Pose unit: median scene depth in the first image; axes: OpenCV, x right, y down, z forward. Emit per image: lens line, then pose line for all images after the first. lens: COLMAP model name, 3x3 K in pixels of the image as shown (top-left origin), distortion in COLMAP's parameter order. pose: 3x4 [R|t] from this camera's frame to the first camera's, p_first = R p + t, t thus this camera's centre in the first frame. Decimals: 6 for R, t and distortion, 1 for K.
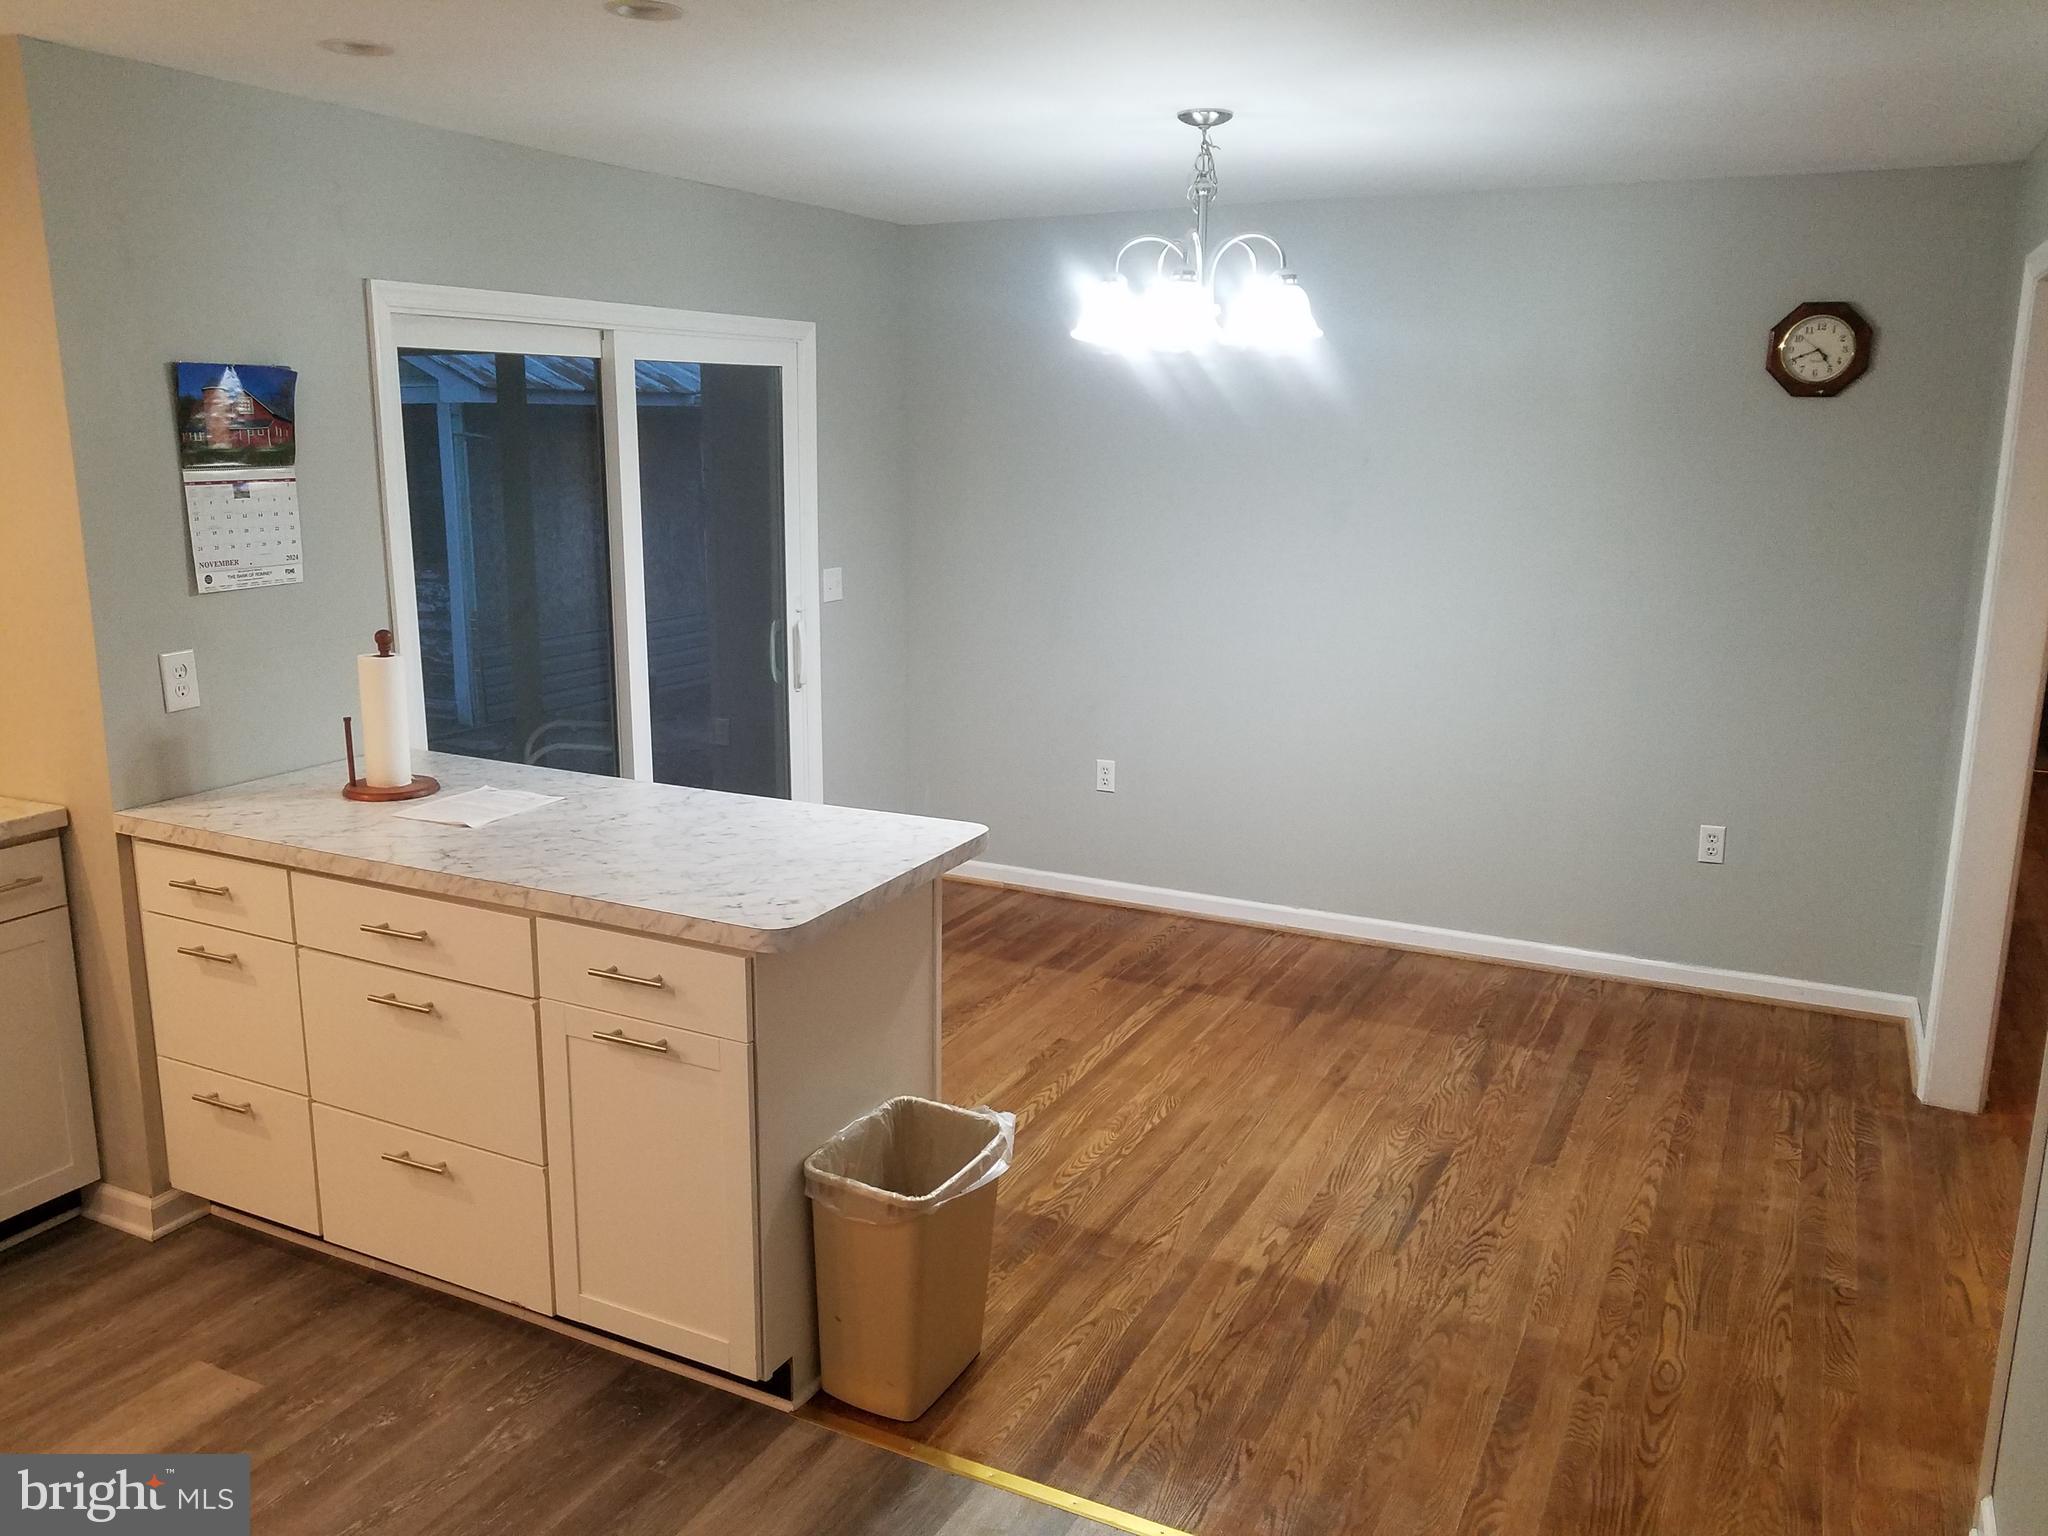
lens RADIAL K [[1601.5, 0, 982.6], [0, 1601.5, 769.1], [0, 0, 1]] dist [0.011767, -0.015427]
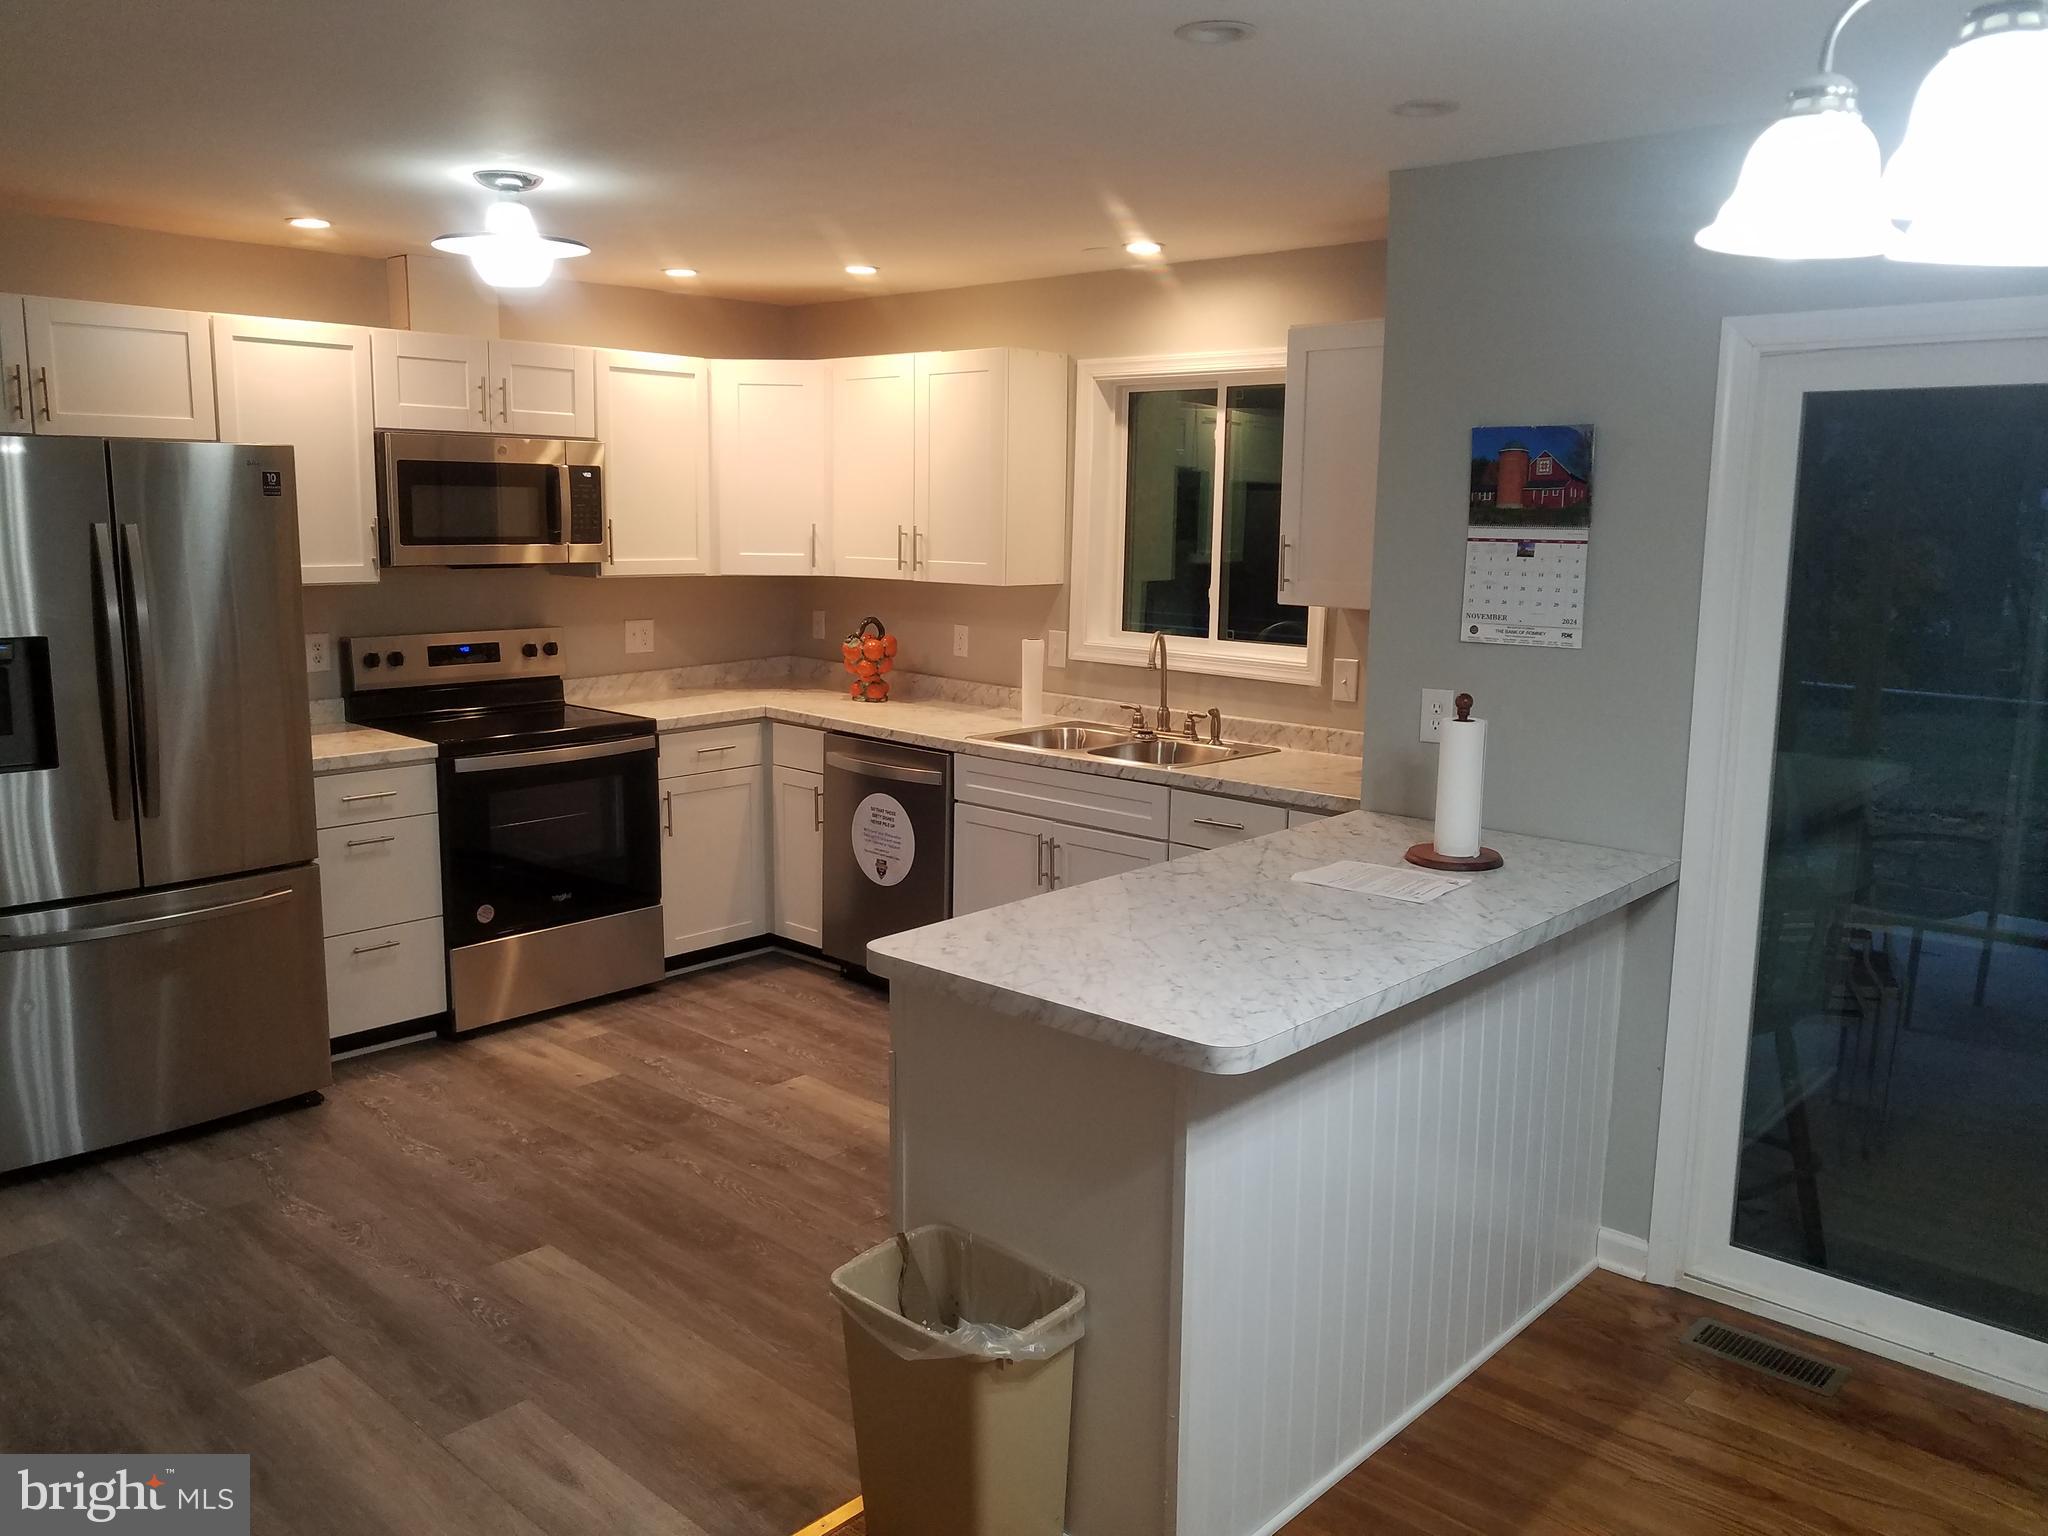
lens RADIAL K [[1601.5, 0, 1003.7], [0, 1601.5, 766.4], [0, 0, 1]] dist [0.011767, -0.015427]
pose [[-0.272796, 0.151134, -0.950127, 0.620131], [-0.213638, 0.953411, 0.212995, -0.190653], [0.938052, 0.261087, -0.227799, 0.969355]]
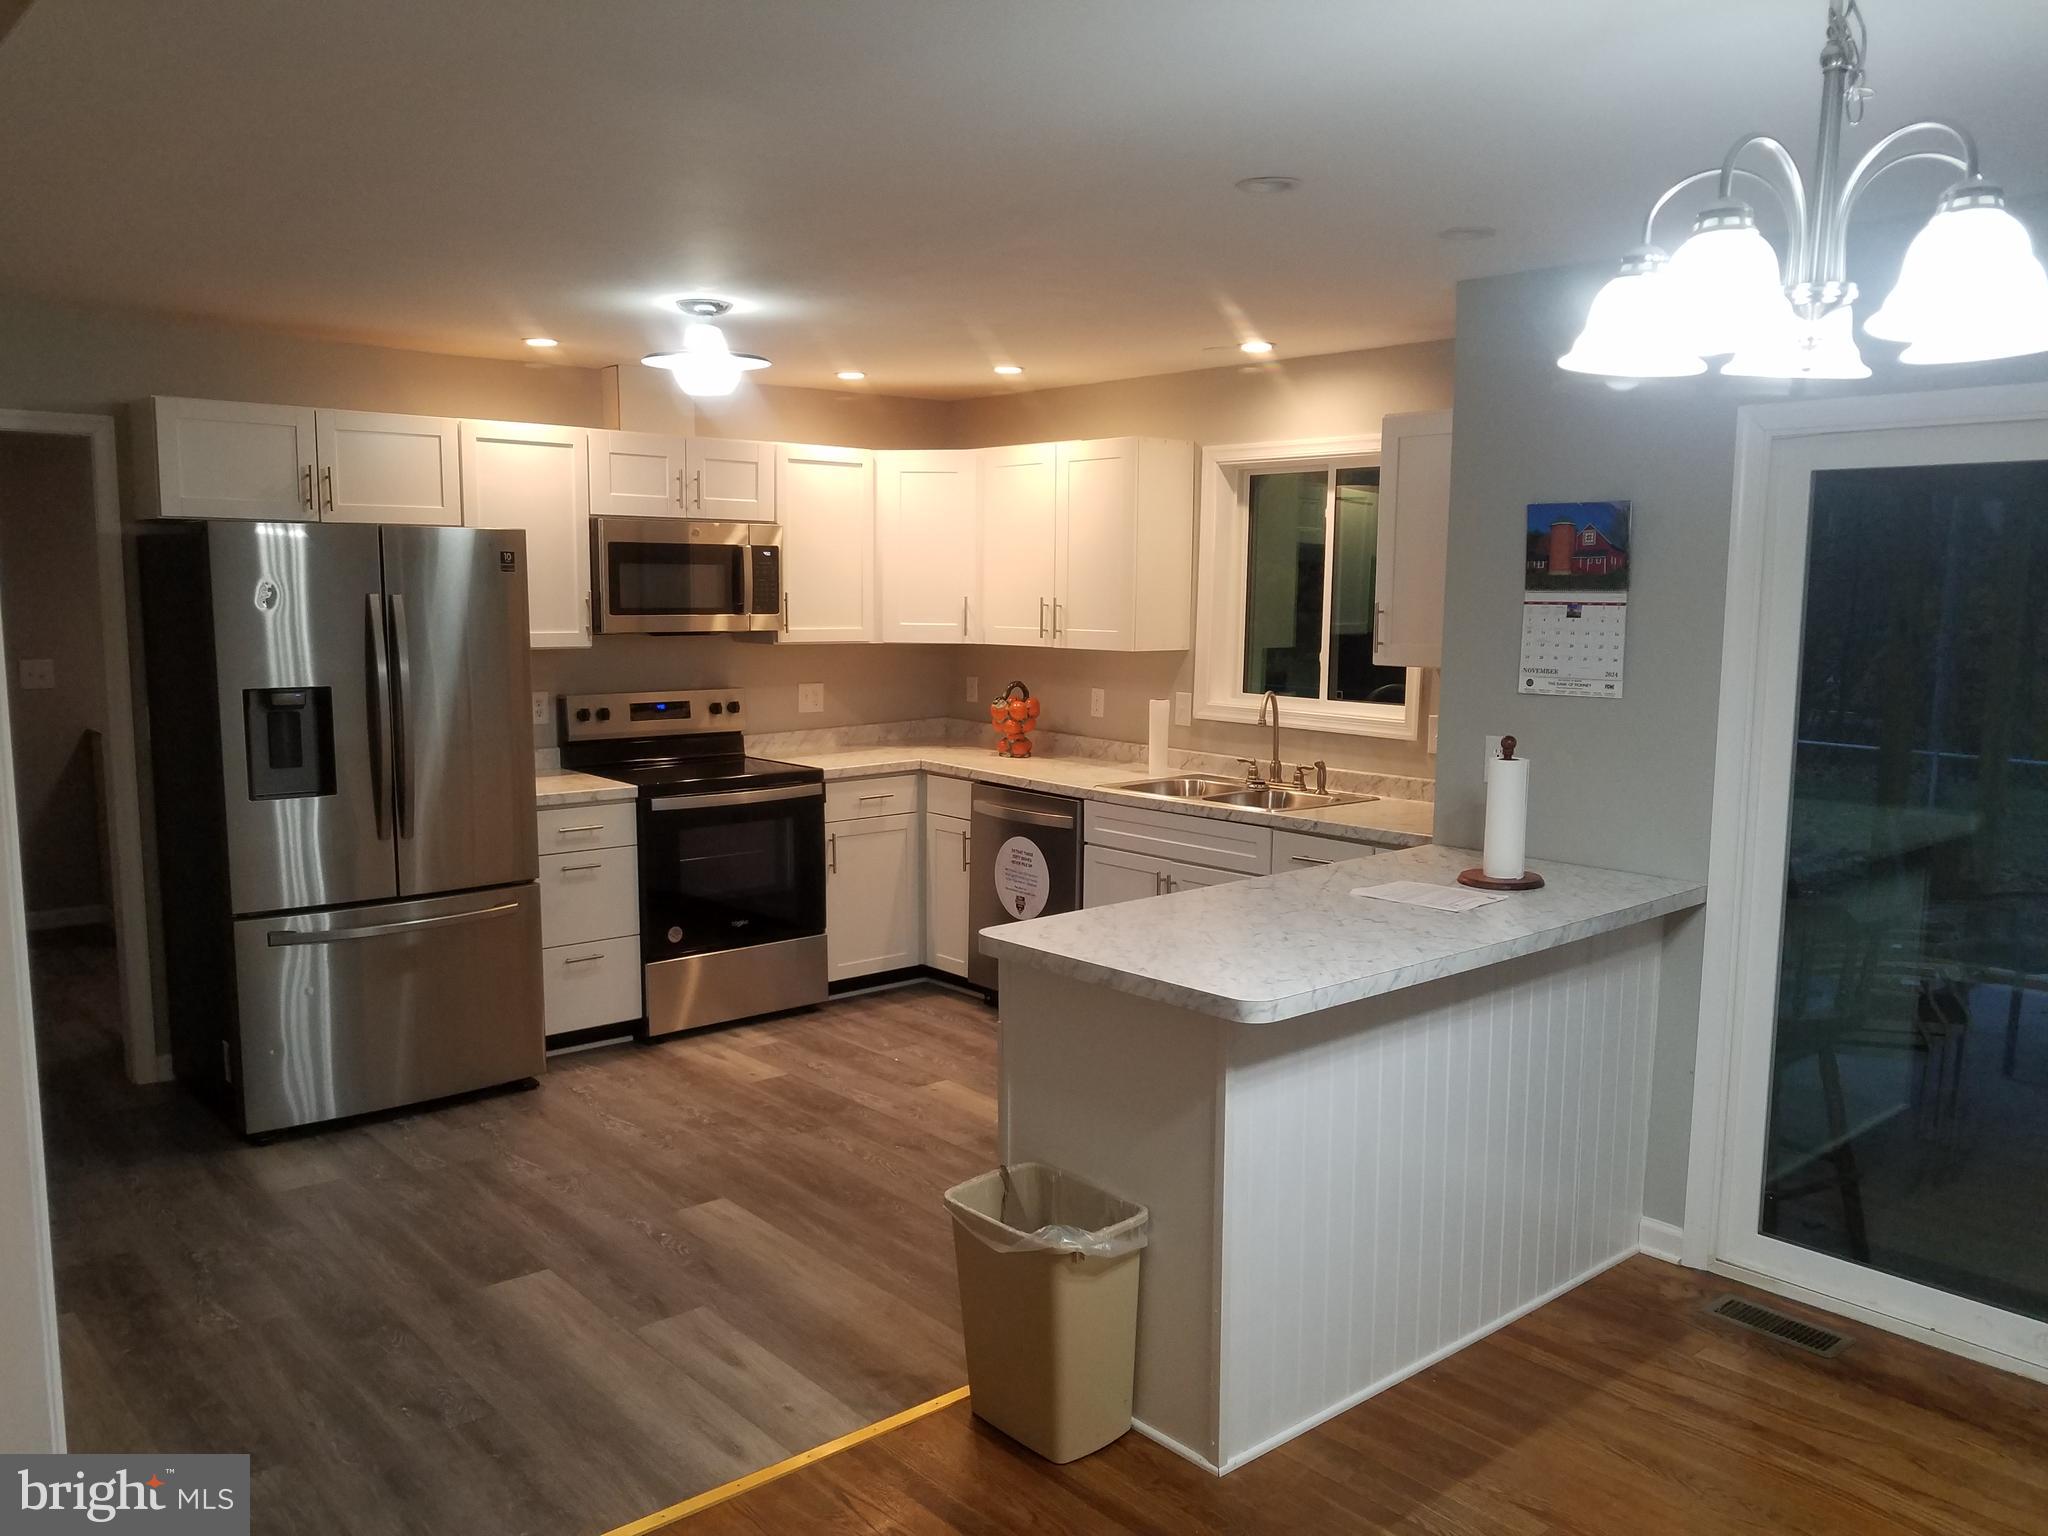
lens RADIAL K [[1601.5, 0, 1006.3], [0, 1601.5, 818.1], [0, 0, 1]] dist [0.011767, -0.015427]
pose [[-0.375447, 0.130376, -0.917628, 0.773703], [-0.201645, 0.954852, 0.218168, -0.203367], [0.904643, 0.266946, -0.332207, 1.066717]]
